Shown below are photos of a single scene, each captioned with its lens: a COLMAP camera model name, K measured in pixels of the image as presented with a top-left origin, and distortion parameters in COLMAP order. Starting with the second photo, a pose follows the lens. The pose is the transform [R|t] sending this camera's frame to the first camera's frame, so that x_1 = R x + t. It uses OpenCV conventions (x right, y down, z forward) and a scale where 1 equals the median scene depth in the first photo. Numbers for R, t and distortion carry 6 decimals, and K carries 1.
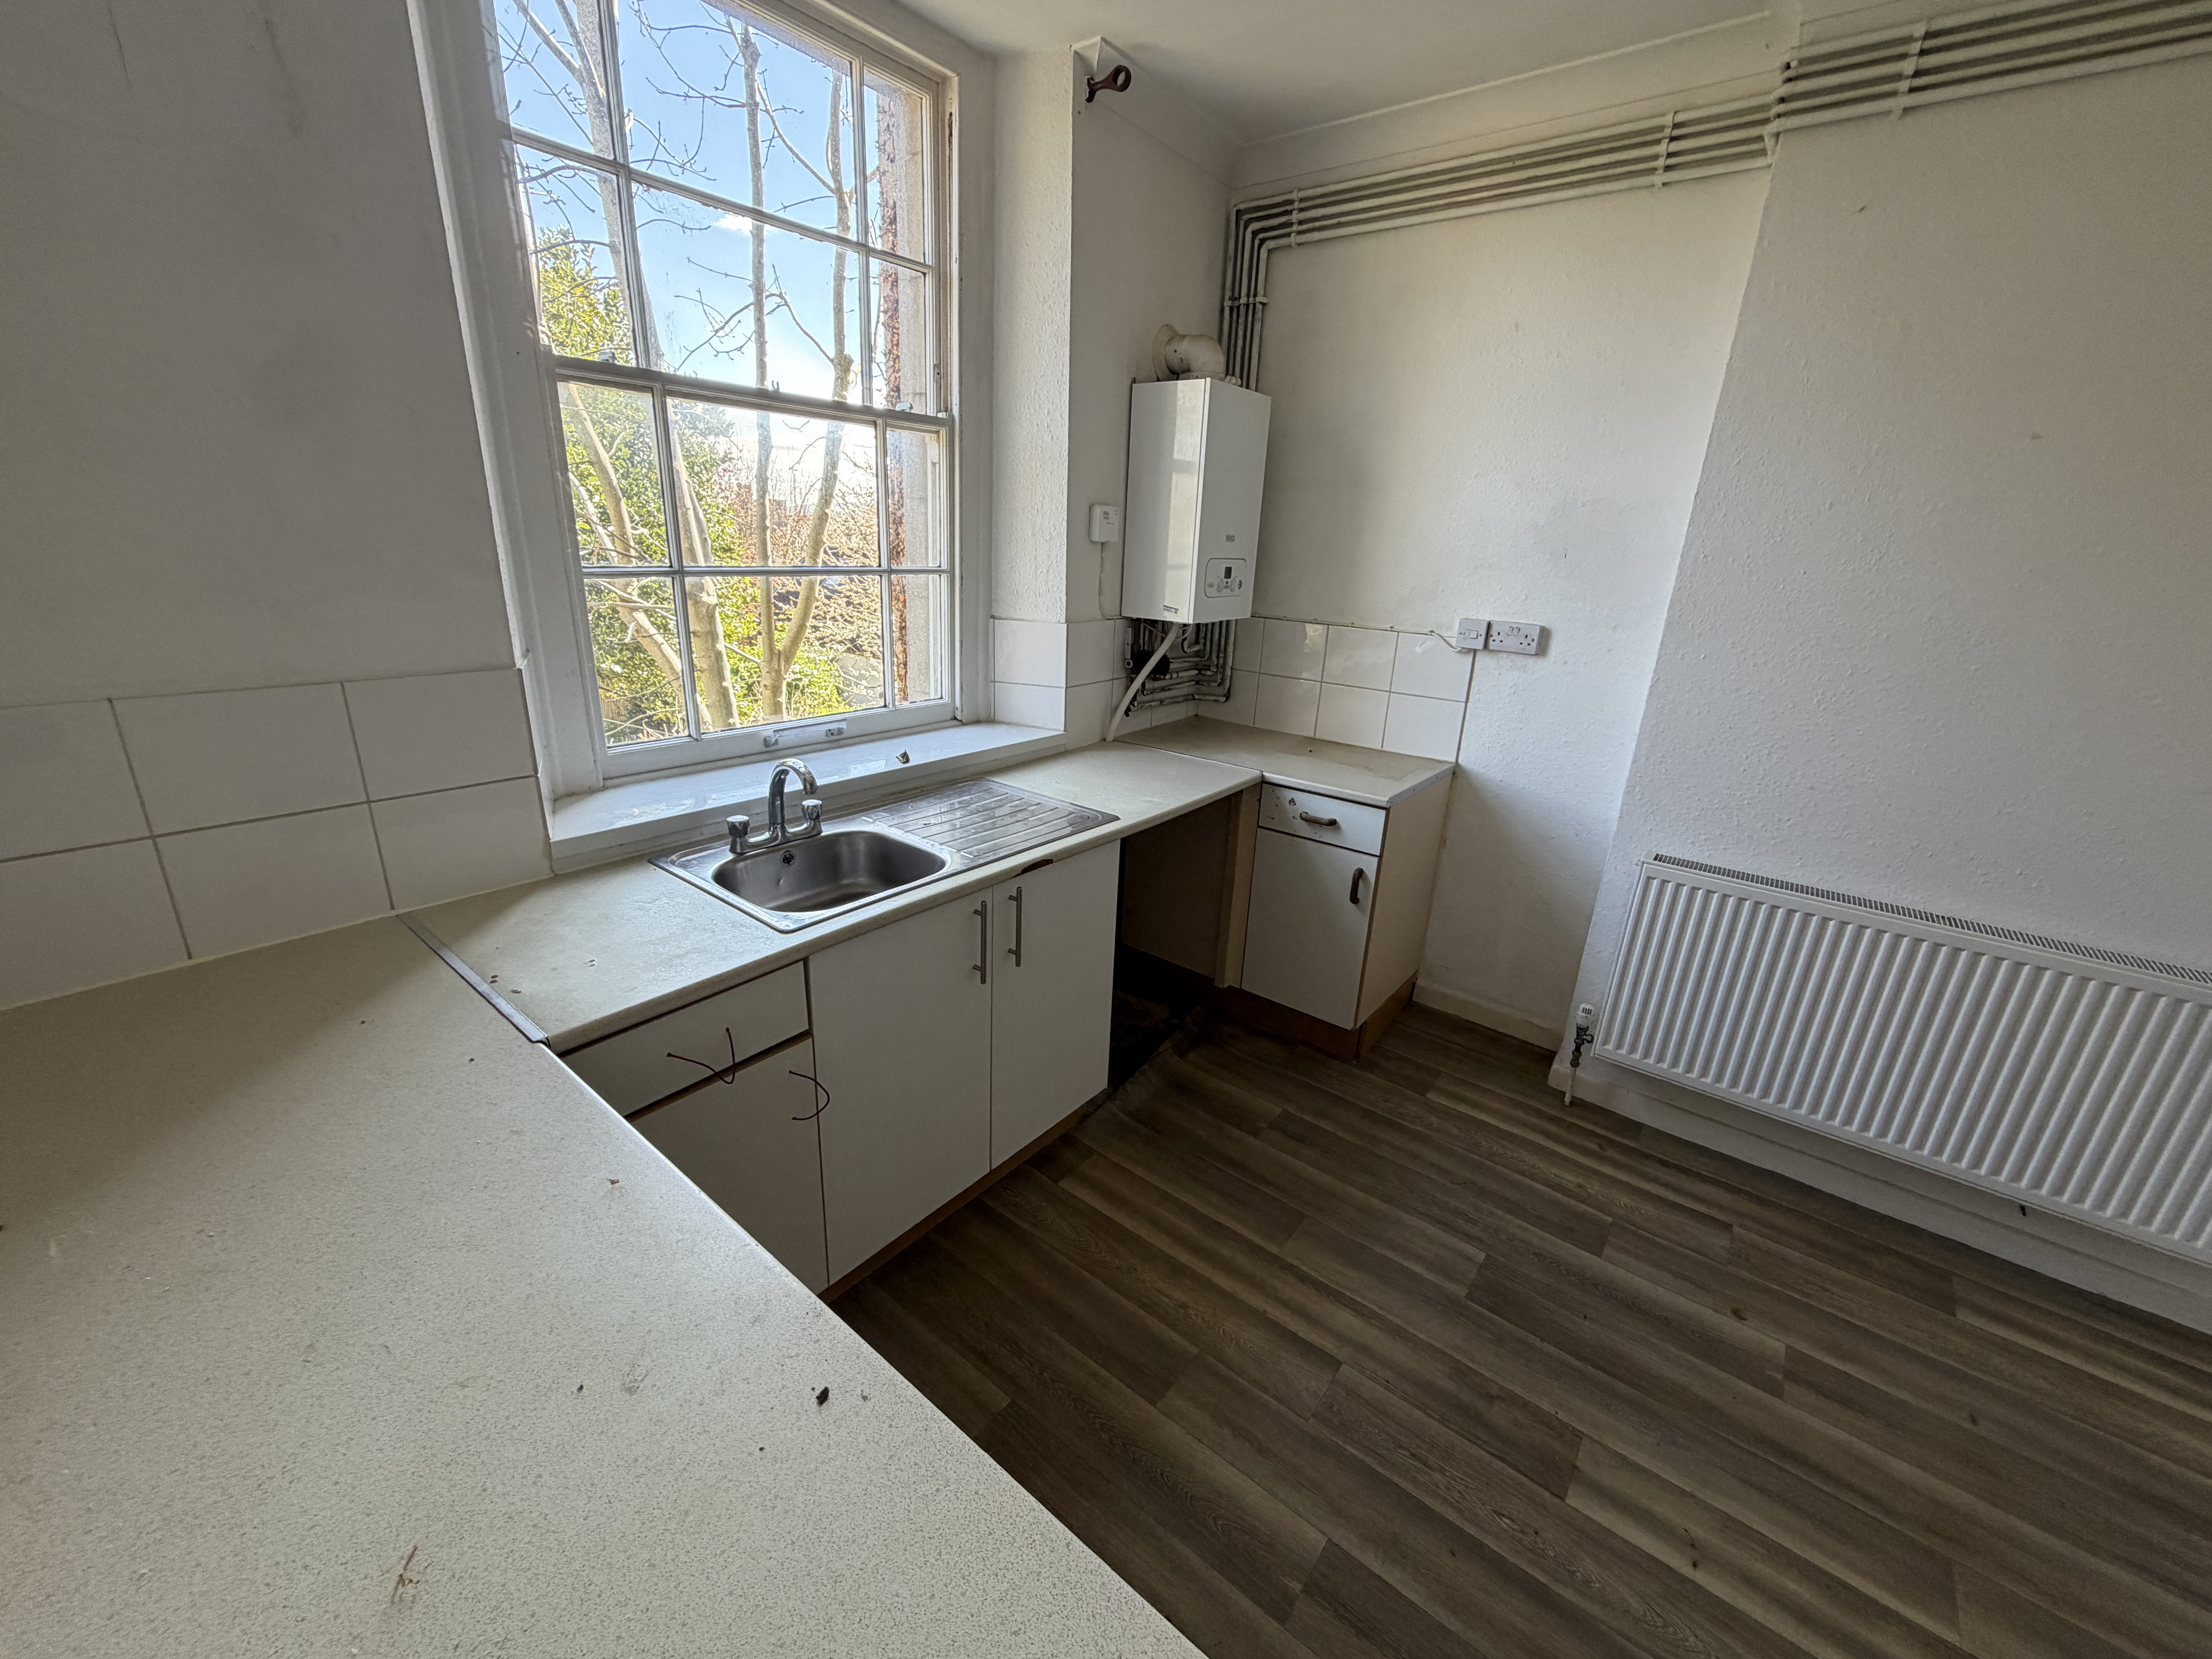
lens RADIAL K [[886.0, 0, 1102.5], [0, 886.0, 822.2], [0, 0, 1]] dist [0.005426, -0.000039]
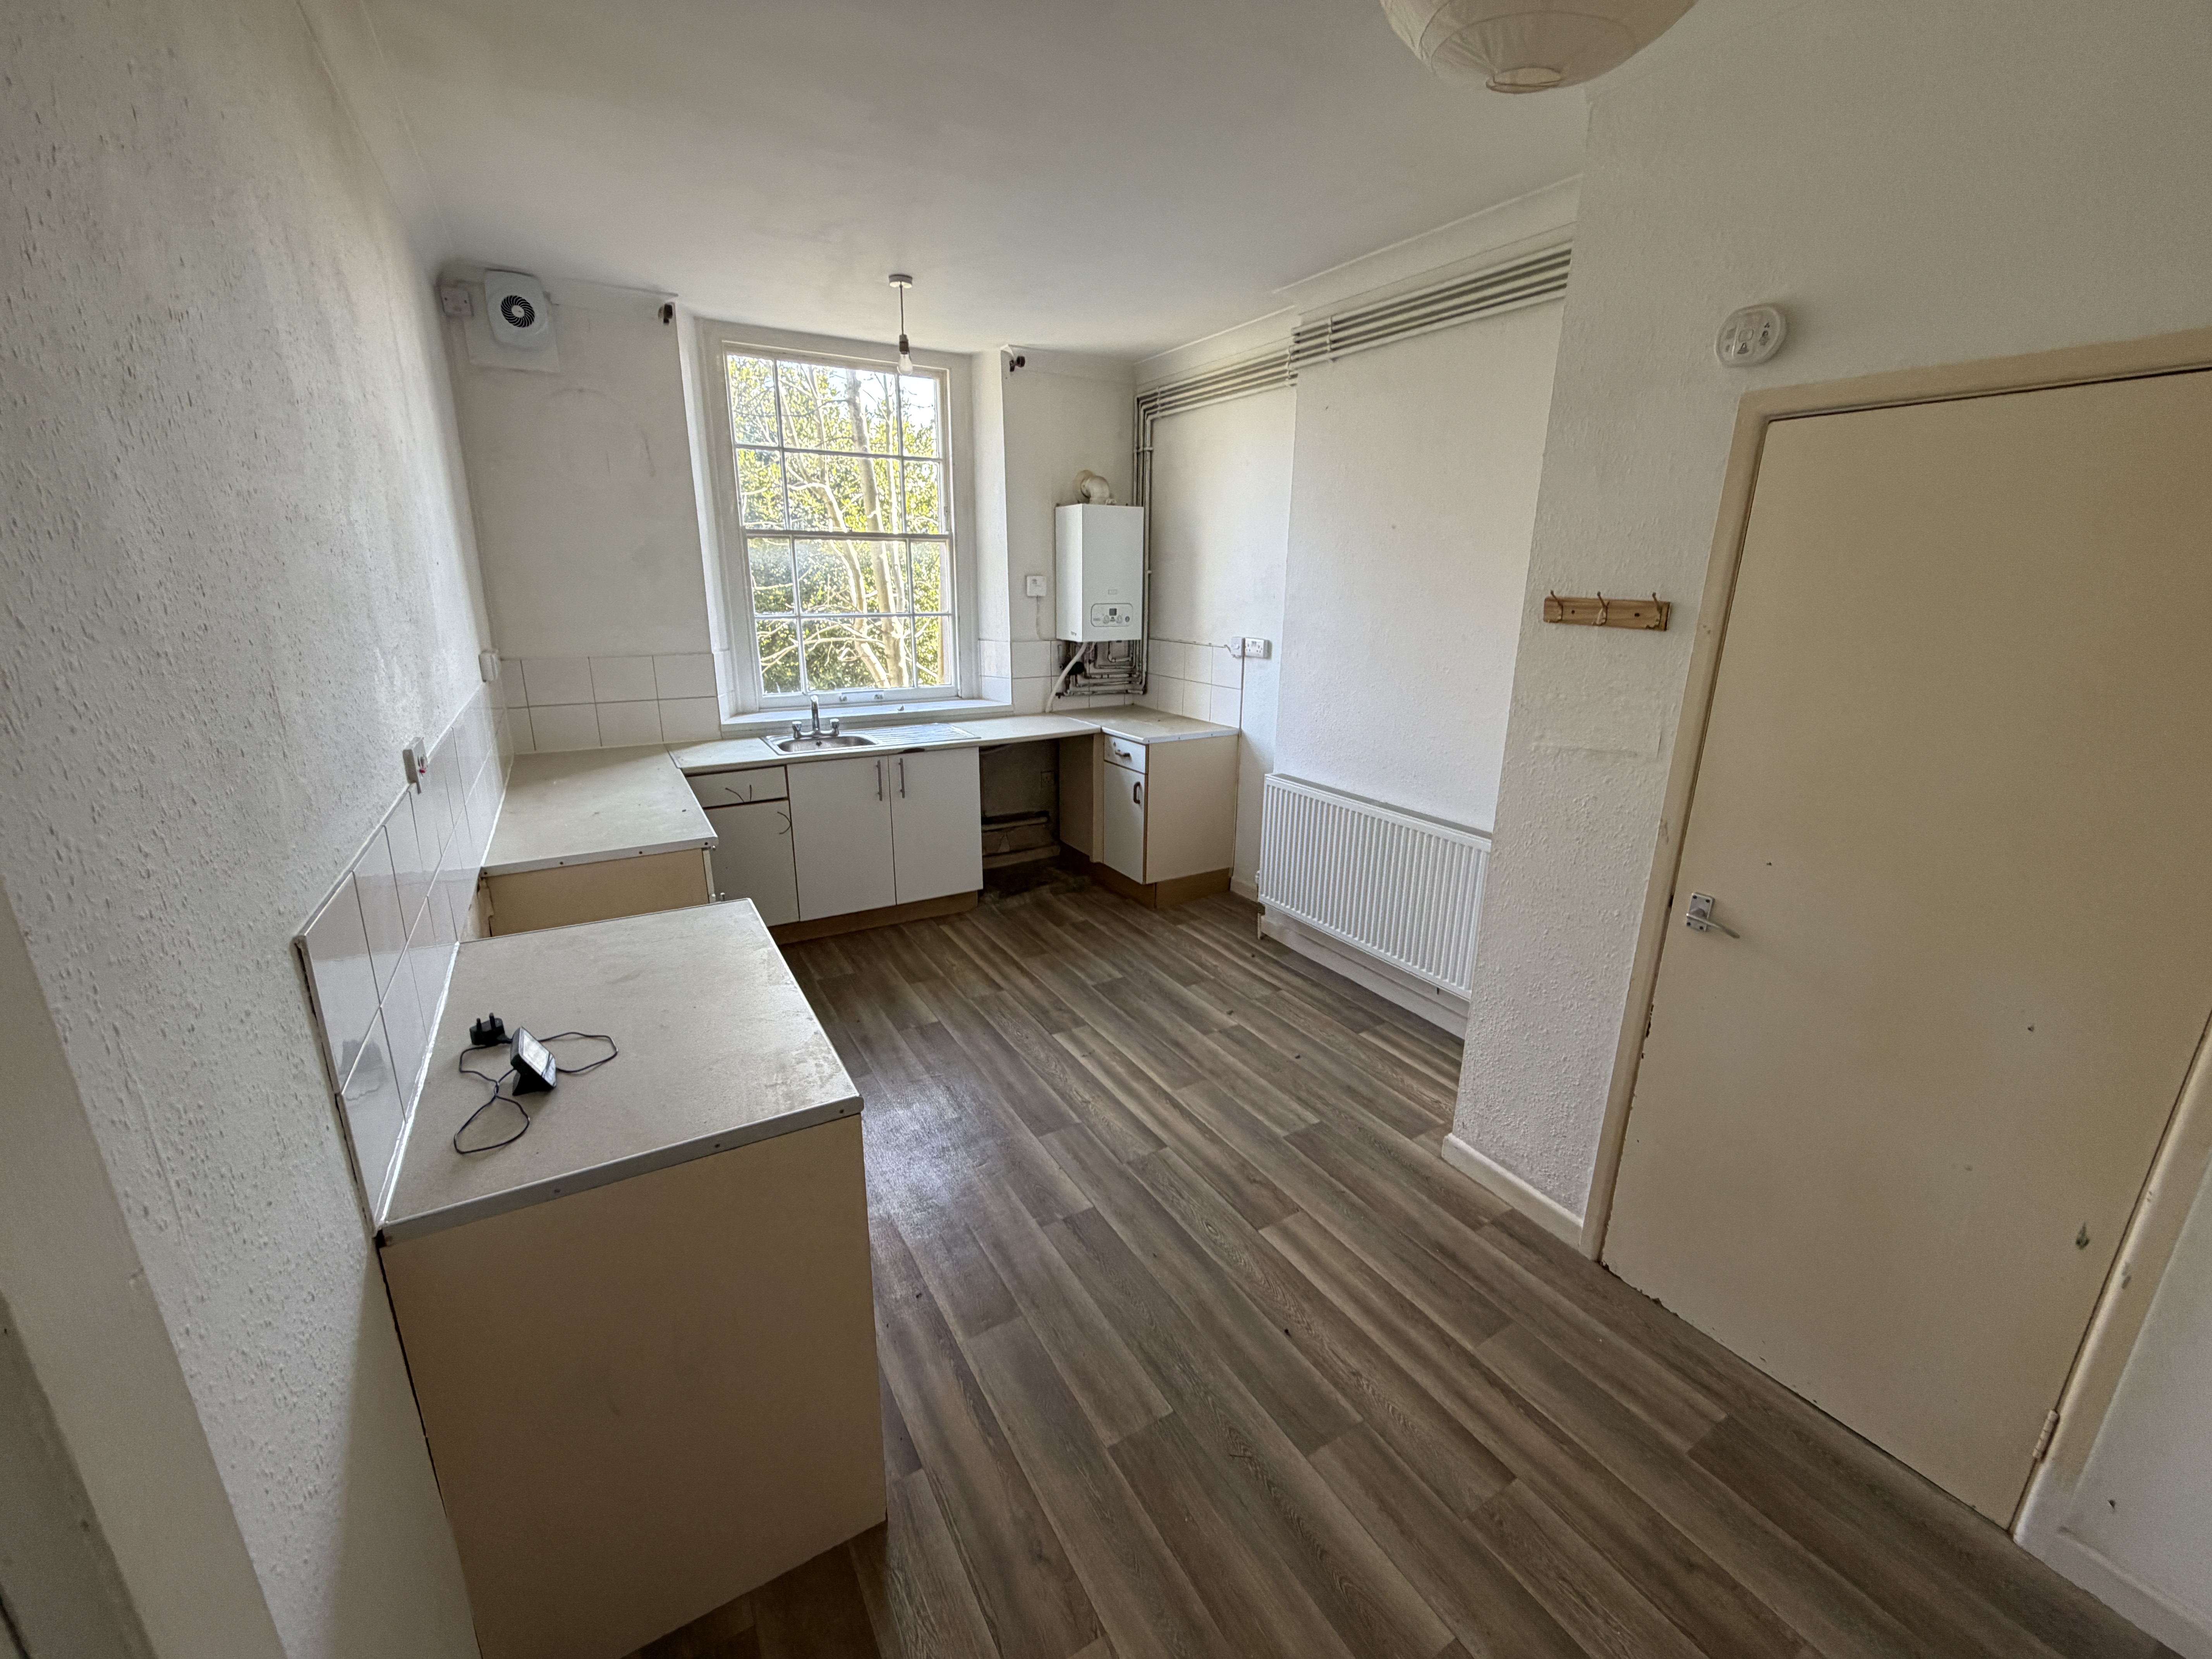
lens RADIAL K [[886.0, 0, 1102.5], [0, 886.0, 822.2], [0, 0, 1]] dist [0.005426, -0.000039]
pose [[0.931377, 0.062318, -0.358683, 0.838779], [-0.081169, 0.995986, -0.037726, 0.198415], [0.354892, 0.064251, 0.932697, -0.601029]]
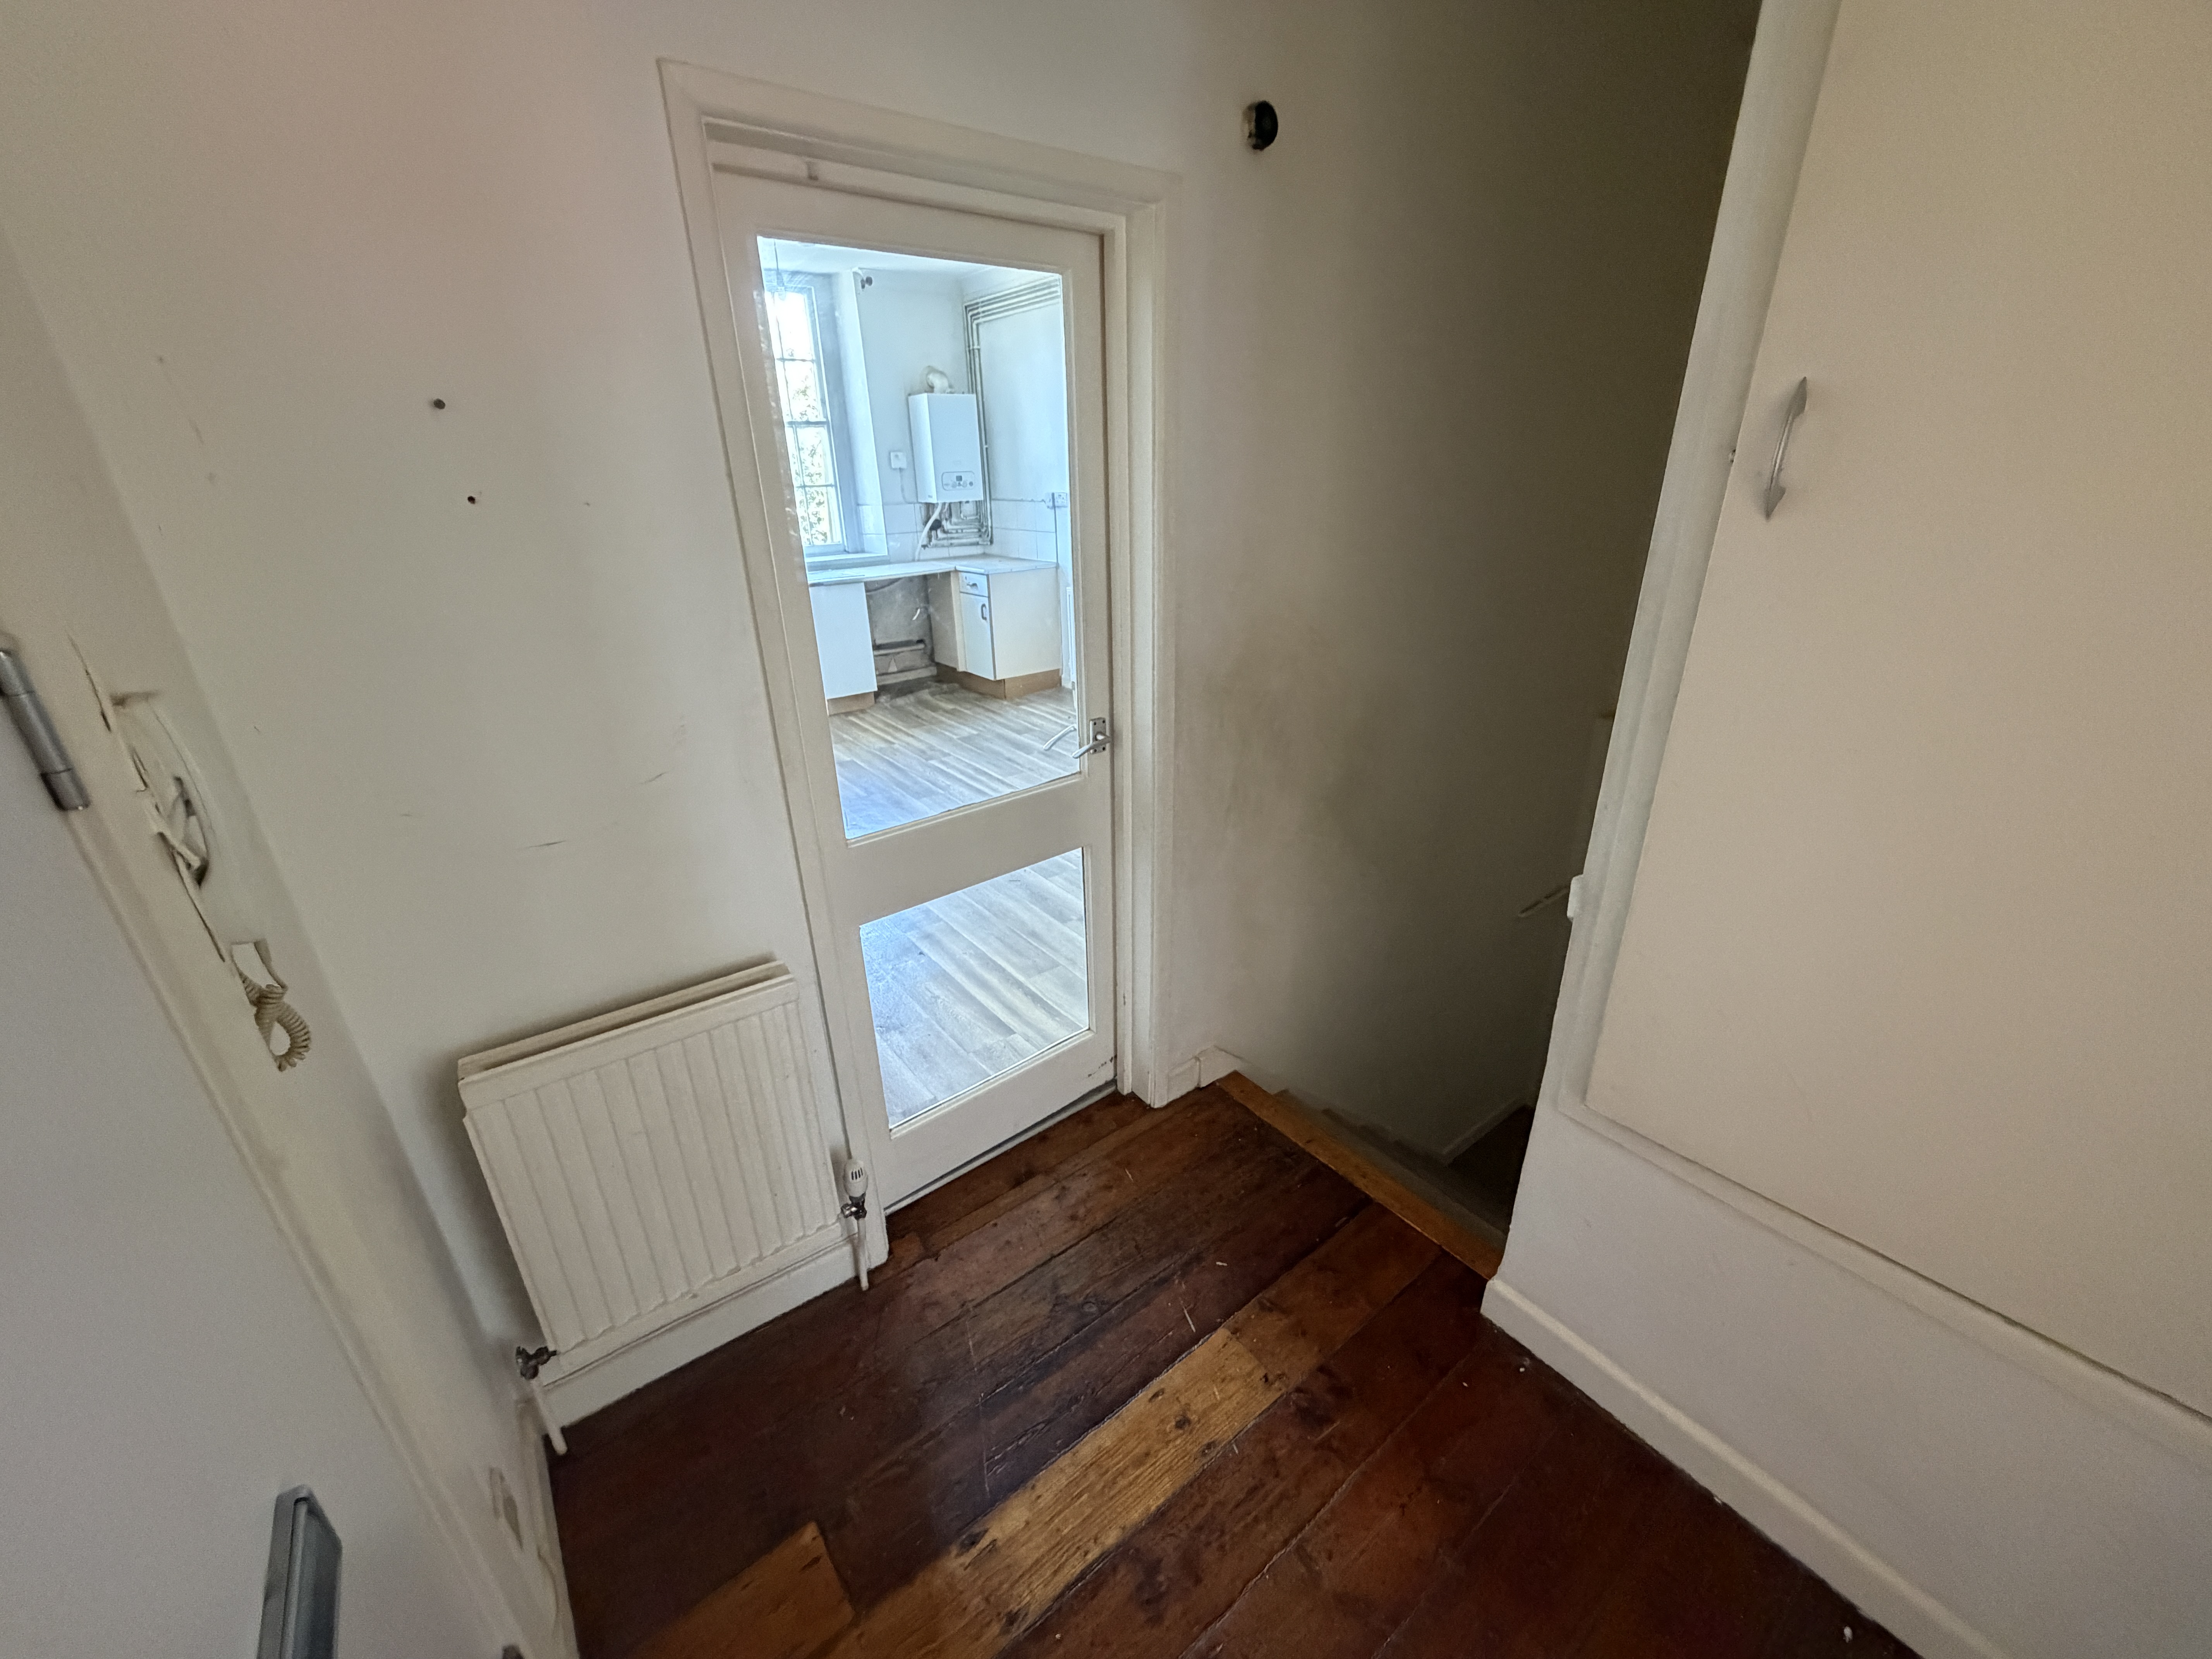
lens RADIAL K [[886.0, 0, 1102.5], [0, 886.0, 822.2], [0, 0, 1]] dist [0.005426, -0.000039]
pose [[0.963981, 0.033712, -0.263825, 1.230527], [-0.015341, 0.997331, 0.071385, 0.456927], [0.265527, -0.064766, 0.961926, -1.210093]]
